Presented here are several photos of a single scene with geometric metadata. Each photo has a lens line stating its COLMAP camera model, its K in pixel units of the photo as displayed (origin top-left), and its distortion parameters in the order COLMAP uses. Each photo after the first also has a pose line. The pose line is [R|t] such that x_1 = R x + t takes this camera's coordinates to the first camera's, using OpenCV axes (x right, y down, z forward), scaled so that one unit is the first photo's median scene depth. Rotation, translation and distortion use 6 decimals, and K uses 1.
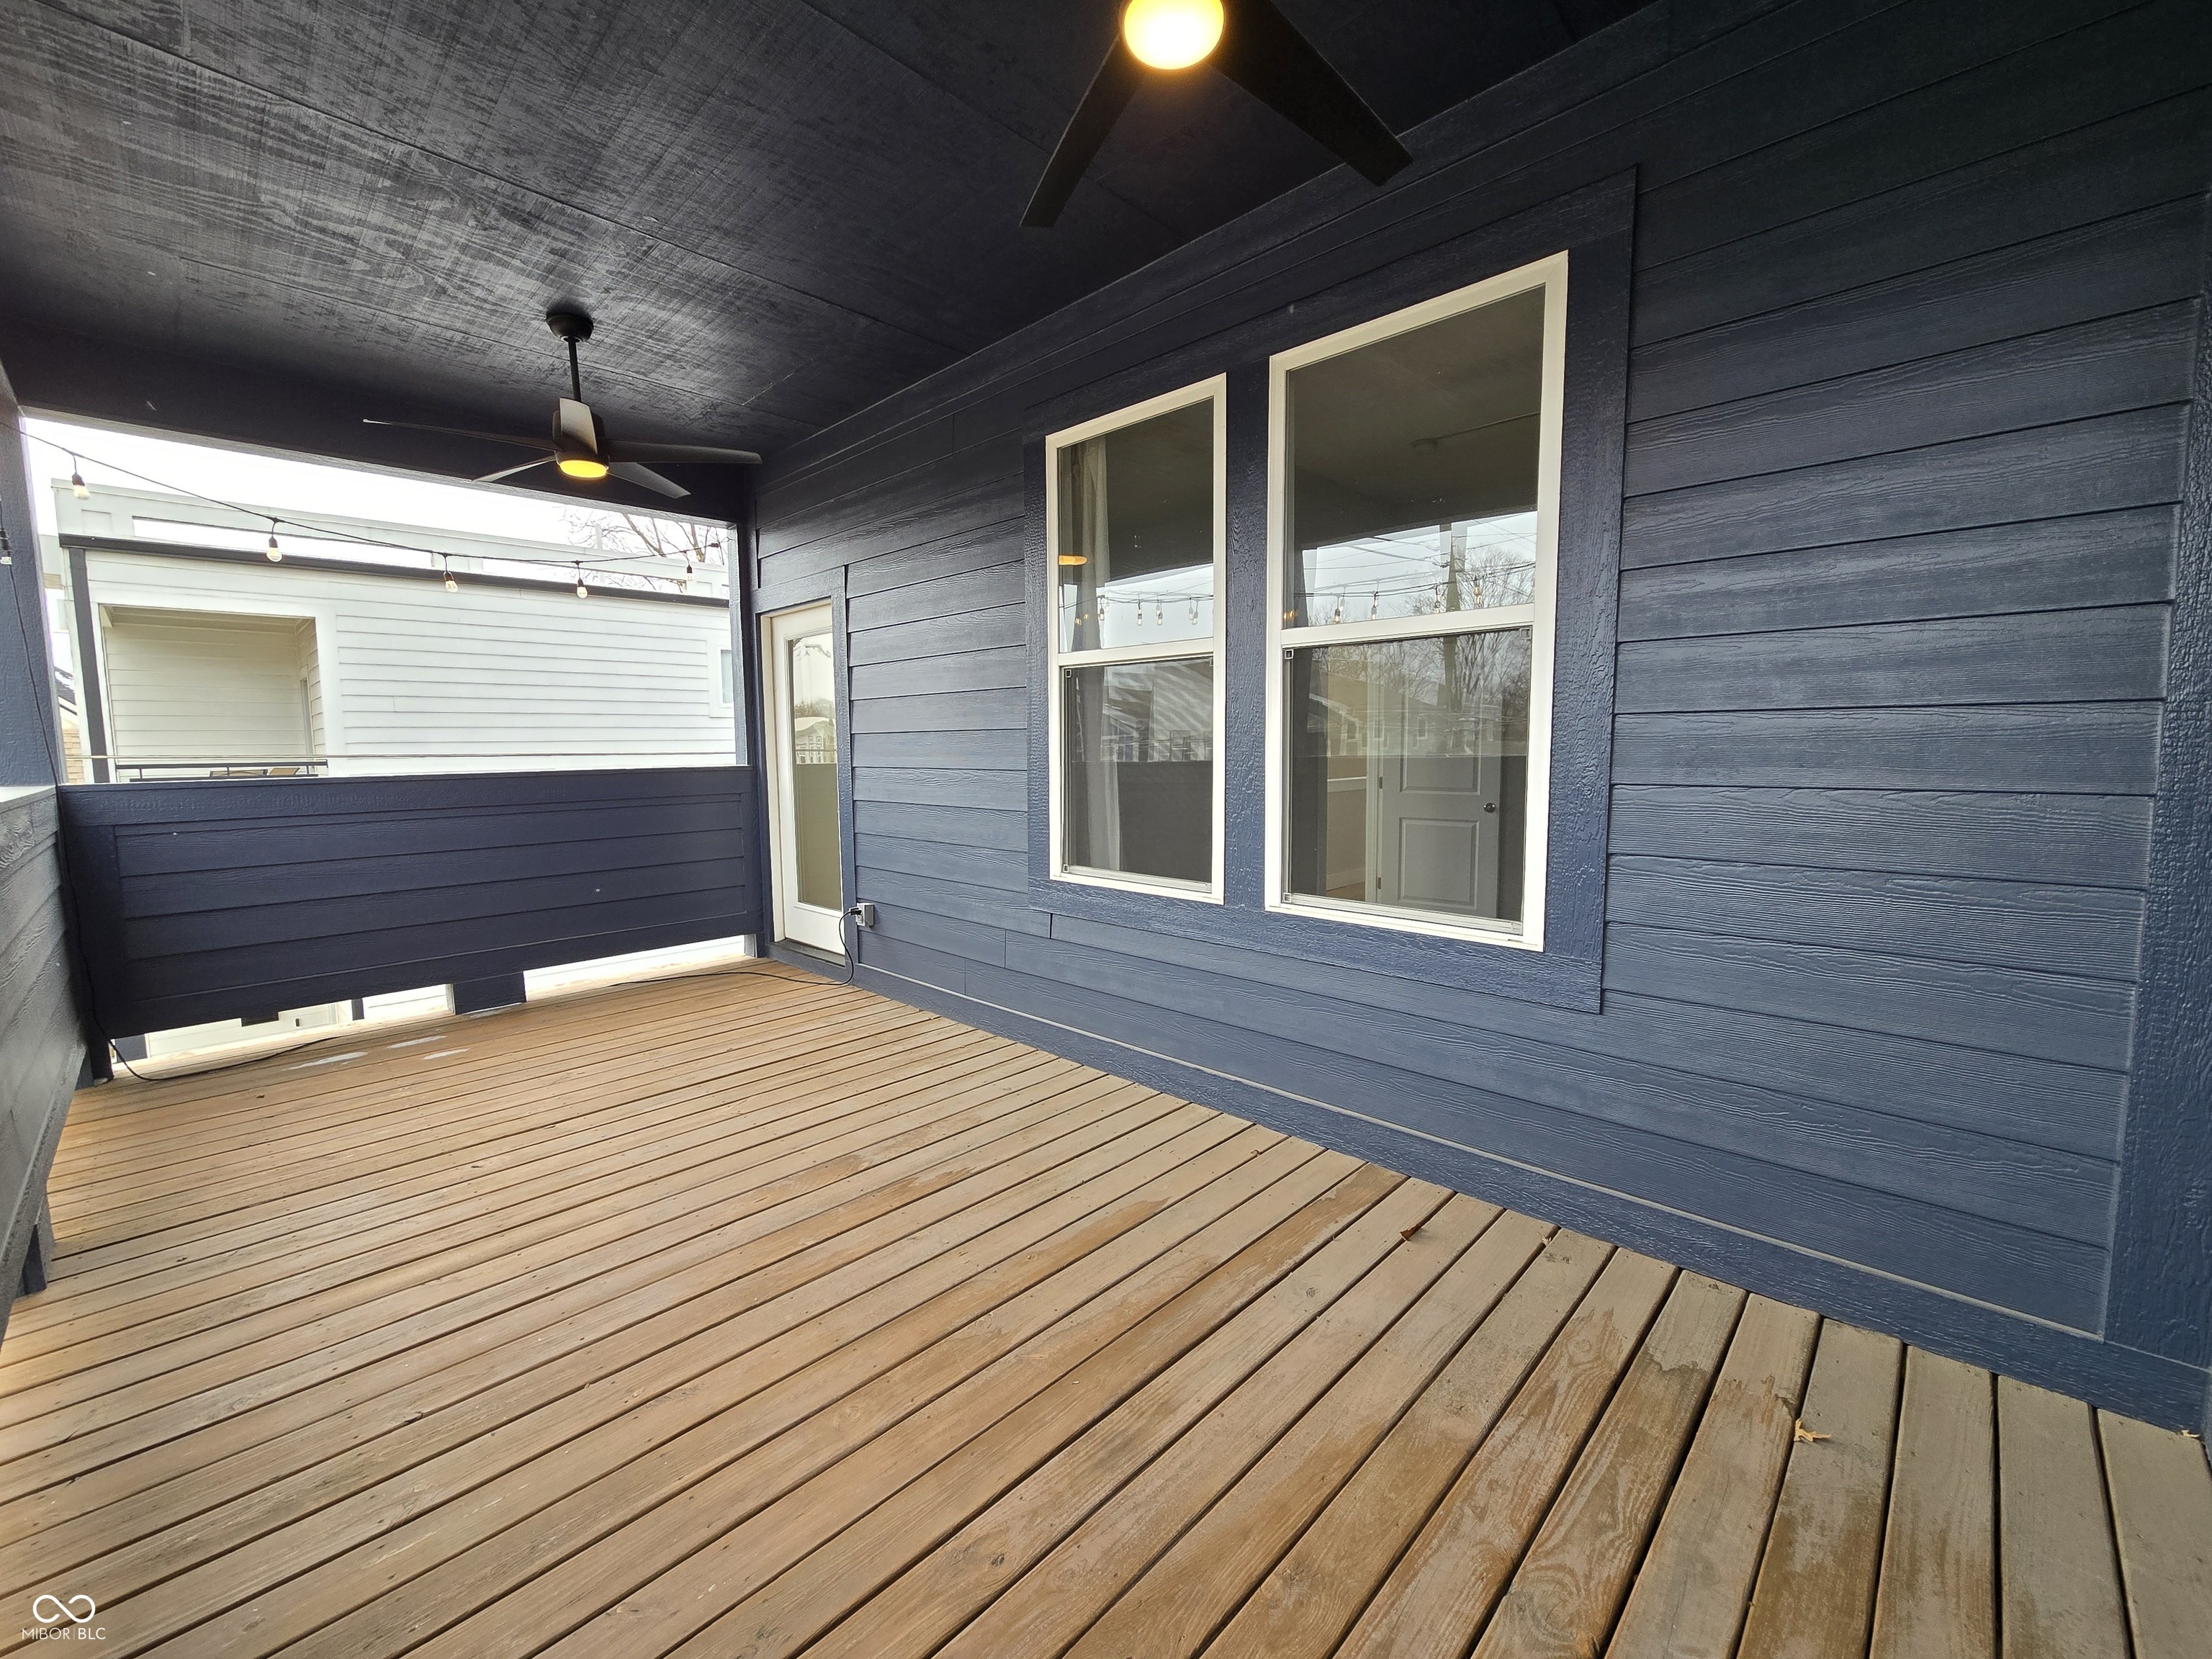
lens RADIAL K [[903.2, 0, 1106.4], [0, 903.2, 825.3], [0, 0, 1]] dist [-0.009765, 0.001799]
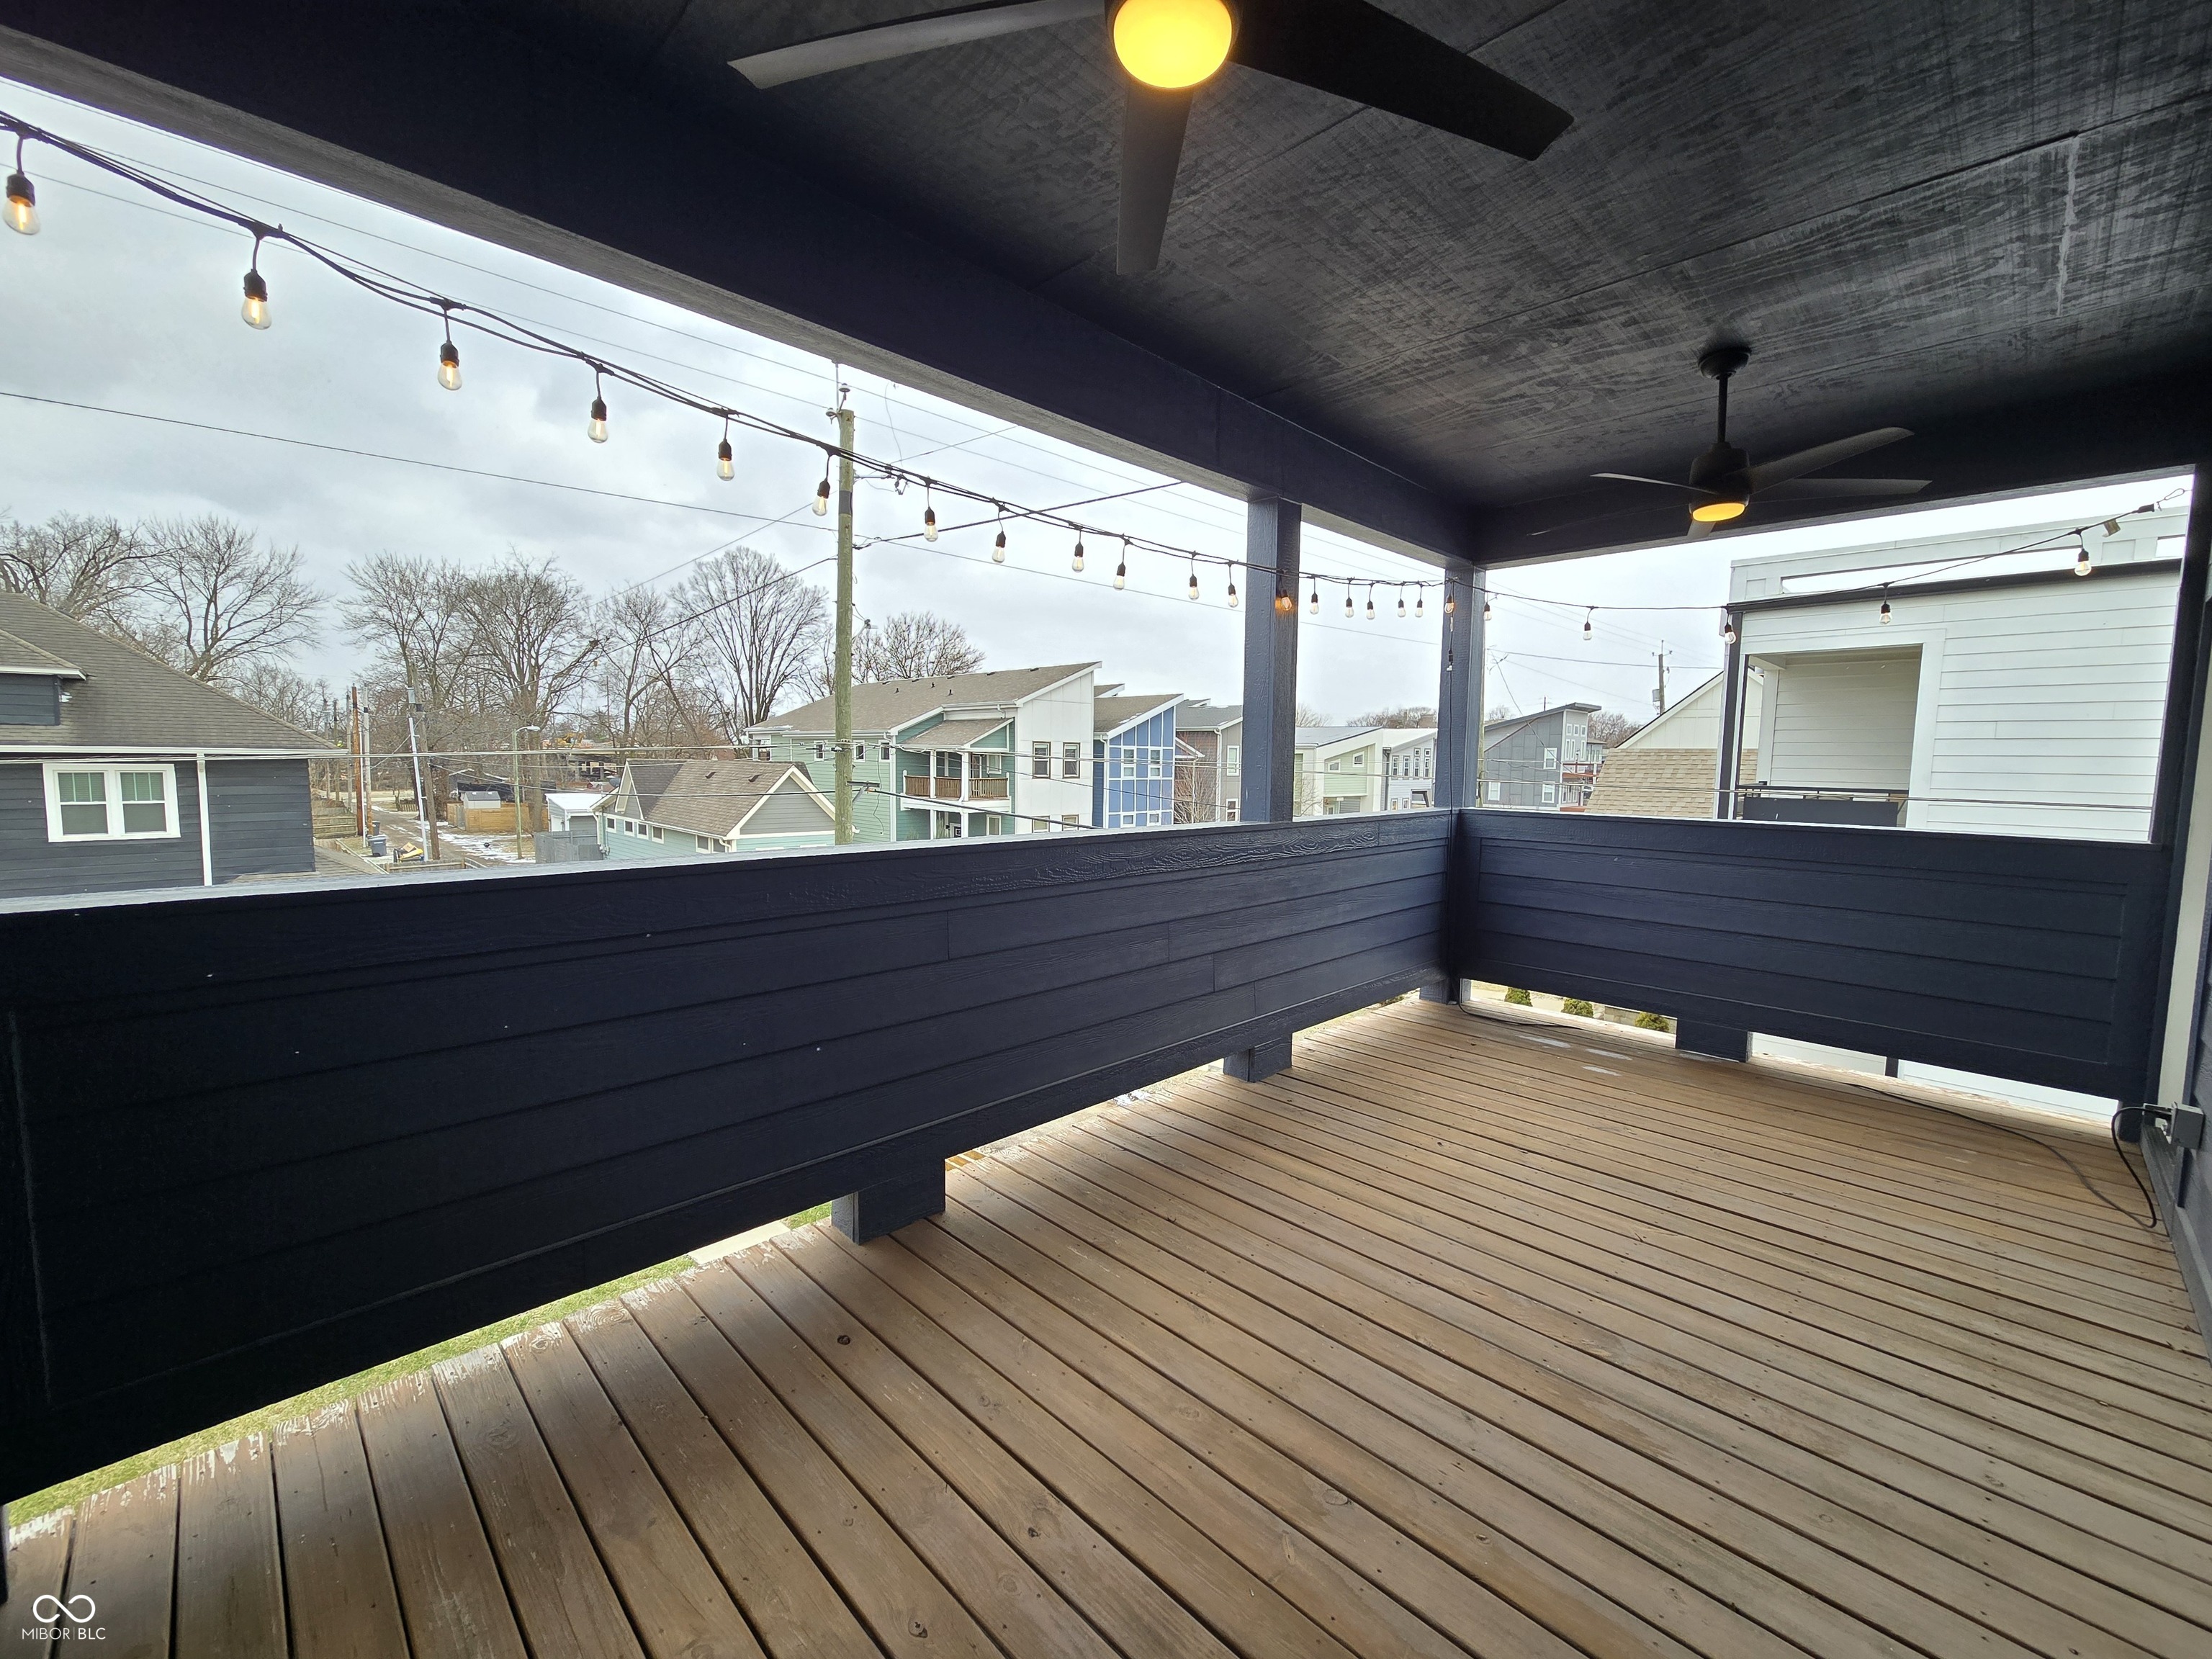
lens RADIAL K [[903.2, 0, 1104.4], [0, 903.2, 832.4], [0, 0, 1]] dist [-0.009765, 0.001799]
pose [[-0.032839, 0.096788, -0.994763, 0.402061], [-0.101409, 0.989841, 0.099657, -0.095421], [0.994303, 0.104151, -0.022690, 0.422704]]
